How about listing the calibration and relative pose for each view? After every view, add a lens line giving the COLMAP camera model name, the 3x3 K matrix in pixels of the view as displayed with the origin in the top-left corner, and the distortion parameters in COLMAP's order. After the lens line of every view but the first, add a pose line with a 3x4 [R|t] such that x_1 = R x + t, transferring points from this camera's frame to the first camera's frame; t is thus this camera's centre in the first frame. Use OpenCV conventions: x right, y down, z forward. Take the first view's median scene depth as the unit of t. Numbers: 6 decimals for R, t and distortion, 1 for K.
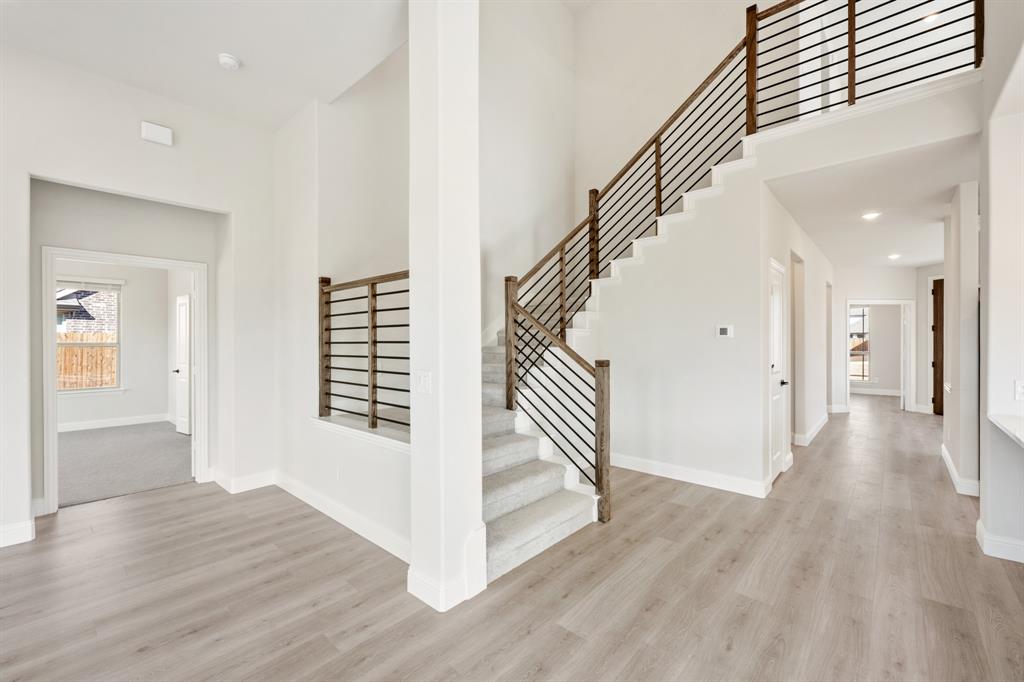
lens RADIAL K [[417.1, 0, 514.5], [0, 417.1, 342.2], [0, 0, 1]] dist [-0.009323, -0.000206]
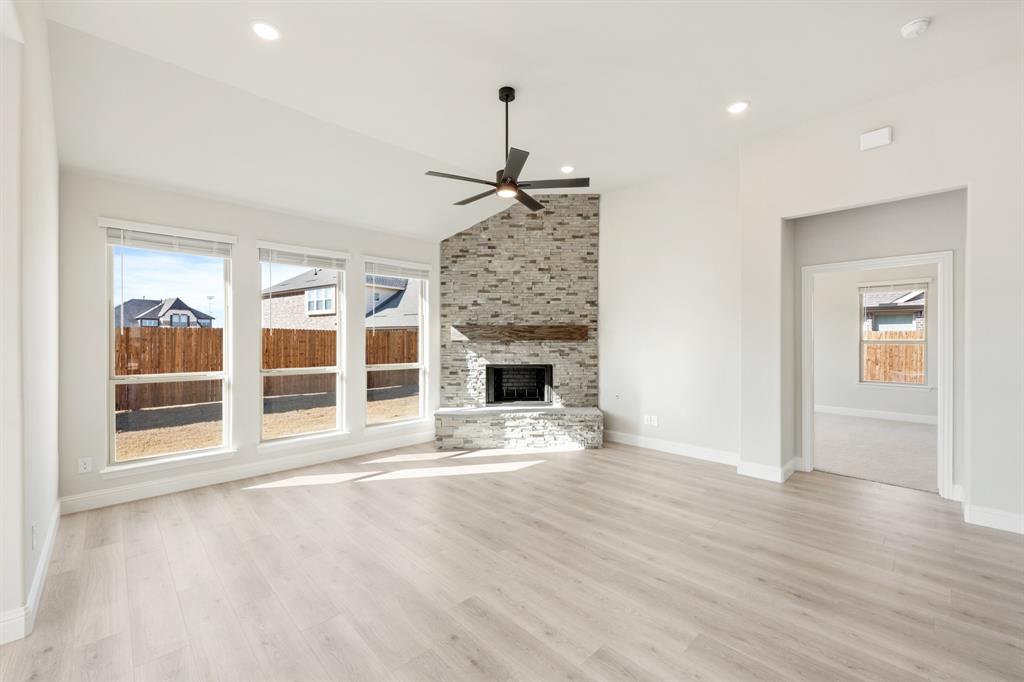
lens RADIAL K [[417.1, 0, 518.6], [0, 417.1, 339.9], [0, 0, 1]] dist [-0.009323, -0.000206]
pose [[-0.069021, 0.001918, -0.997613, 0.351289], [-0.001601, 0.999997, 0.002033, -0.001862], [0.997614, 0.001737, -0.069018, 0.269869]]
